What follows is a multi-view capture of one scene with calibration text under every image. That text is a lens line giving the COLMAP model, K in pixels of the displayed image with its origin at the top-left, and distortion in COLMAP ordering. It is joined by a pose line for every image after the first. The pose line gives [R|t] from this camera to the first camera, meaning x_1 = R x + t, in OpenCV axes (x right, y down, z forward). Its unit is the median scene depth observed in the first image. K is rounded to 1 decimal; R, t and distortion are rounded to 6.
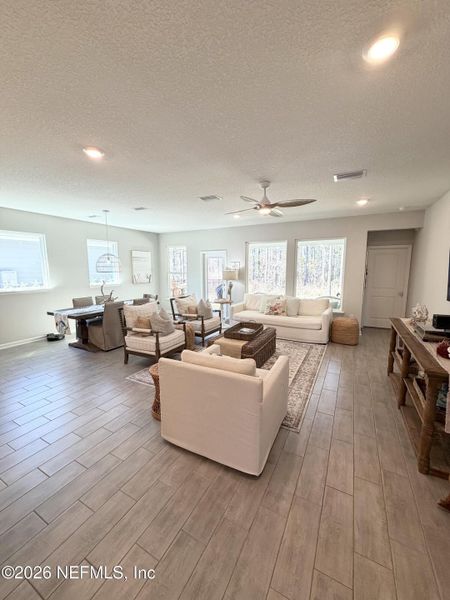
lens RADIAL K [[241.4, 0, 223.4], [0, 241.4, 298.7], [0, 0, 1]] dist [-0.000926, 0.011473]
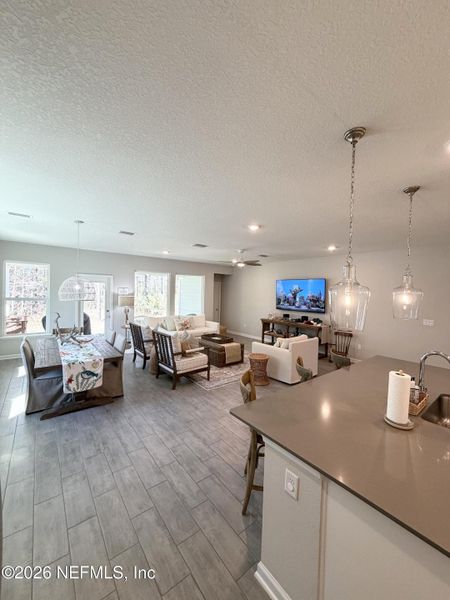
lens RADIAL K [[241.4, 0, 223.4], [0, 241.4, 298.7], [0, 0, 1]] dist [-0.000926, 0.011473]
pose [[0.391680, -0.015405, 0.919972, -0.966930], [0.101000, 0.994538, -0.026347, -0.048252], [-0.914541, 0.103236, 0.391097, 0.289689]]
